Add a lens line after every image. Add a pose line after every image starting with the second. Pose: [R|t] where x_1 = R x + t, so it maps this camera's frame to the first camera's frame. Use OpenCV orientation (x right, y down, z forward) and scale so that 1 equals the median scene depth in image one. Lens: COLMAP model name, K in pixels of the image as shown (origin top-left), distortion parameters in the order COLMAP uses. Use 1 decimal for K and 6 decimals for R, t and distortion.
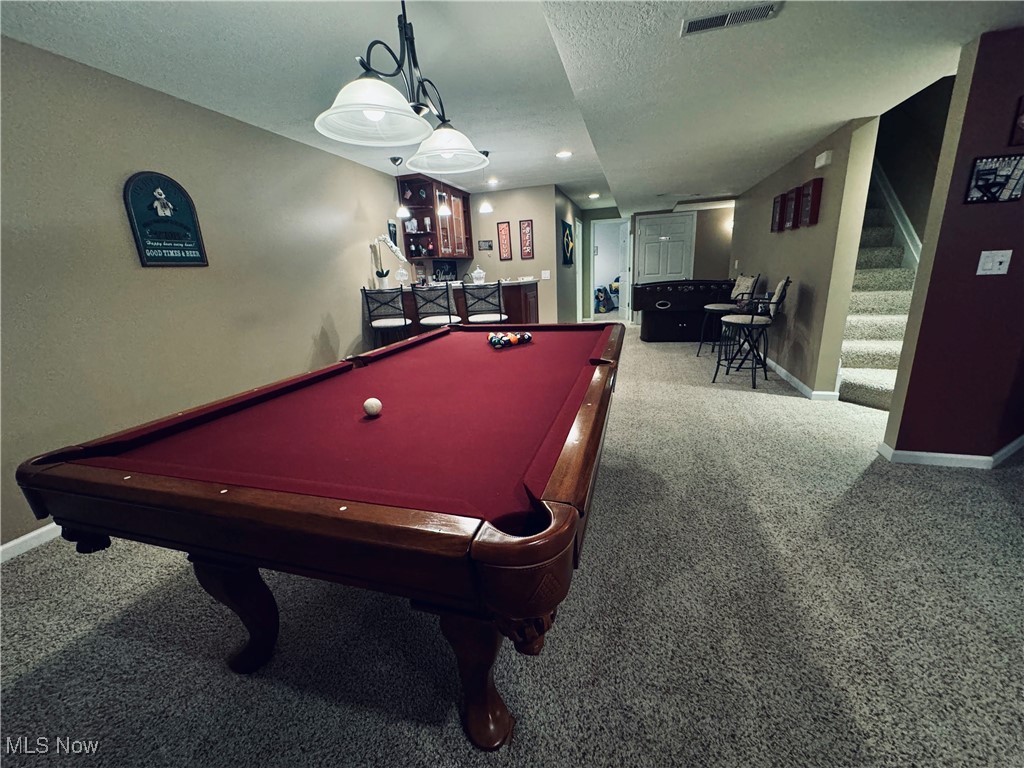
lens RADIAL K [[409.5, 0, 512.7], [0, 409.5, 381.9], [0, 0, 1]] dist [-0.001781, -0.000221]
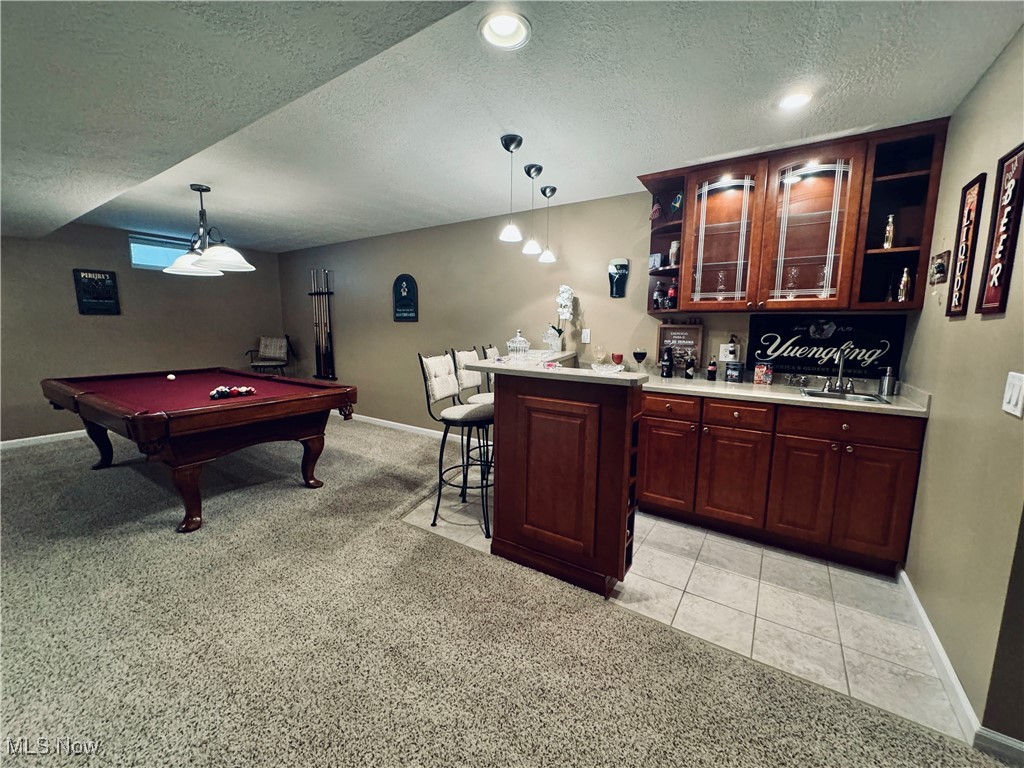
lens RADIAL K [[409.5, 0, 511.8], [0, 409.5, 382.4], [0, 0, 1]] dist [-0.001781, -0.000221]
pose [[-0.295629, 0.173700, -0.939378, 0.820383], [-0.250453, 0.934842, 0.251681, -0.611389], [0.921887, 0.309674, -0.232863, 1.958173]]
